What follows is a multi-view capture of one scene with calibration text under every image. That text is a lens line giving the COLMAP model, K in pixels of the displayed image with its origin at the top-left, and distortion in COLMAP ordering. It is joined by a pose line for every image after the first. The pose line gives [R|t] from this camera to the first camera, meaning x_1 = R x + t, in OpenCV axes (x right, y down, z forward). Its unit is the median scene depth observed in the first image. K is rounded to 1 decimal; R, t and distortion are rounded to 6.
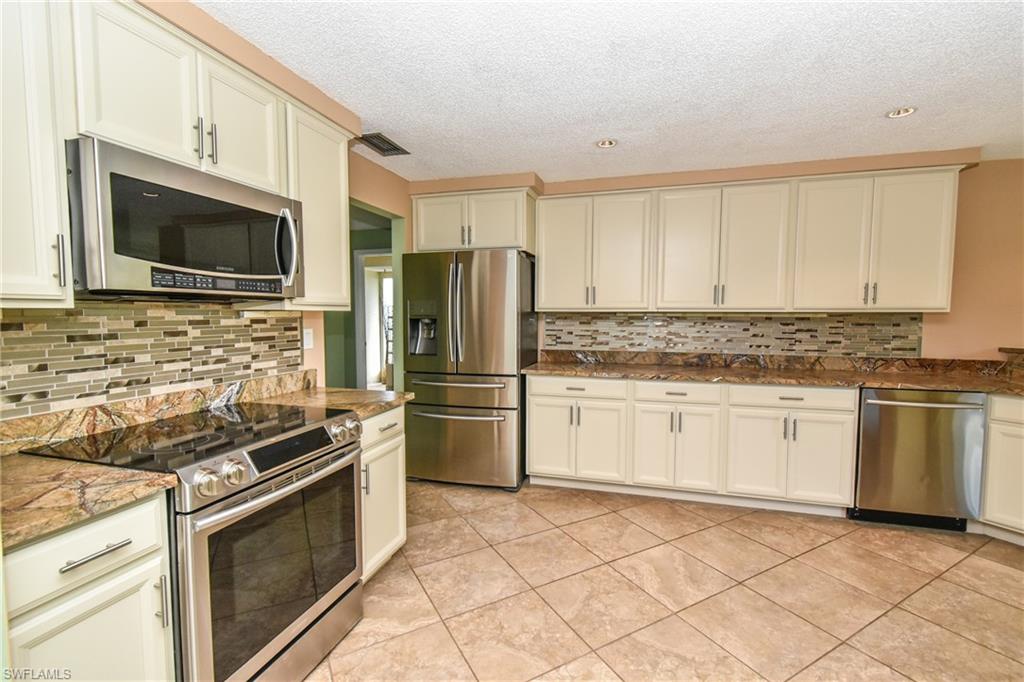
lens RADIAL K [[458.2, 0, 516.8], [0, 458.2, 342.4], [0, 0, 1]] dist [0.002987, -0.002844]
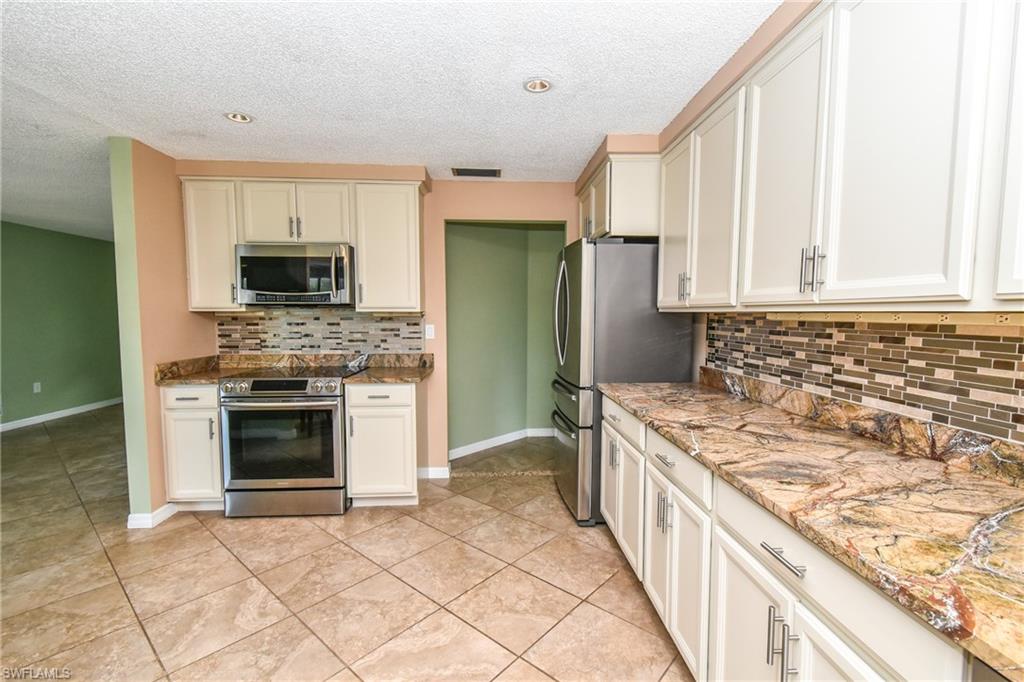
lens RADIAL K [[458.2, 0, 516.6], [0, 458.2, 342.4], [0, 0, 1]] dist [0.002987, -0.002844]
pose [[0.336189, 0.060421, -0.939854, 1.043232], [-0.060902, 0.997246, 0.042326, -0.055494], [0.939823, 0.043010, 0.338943, 0.842411]]
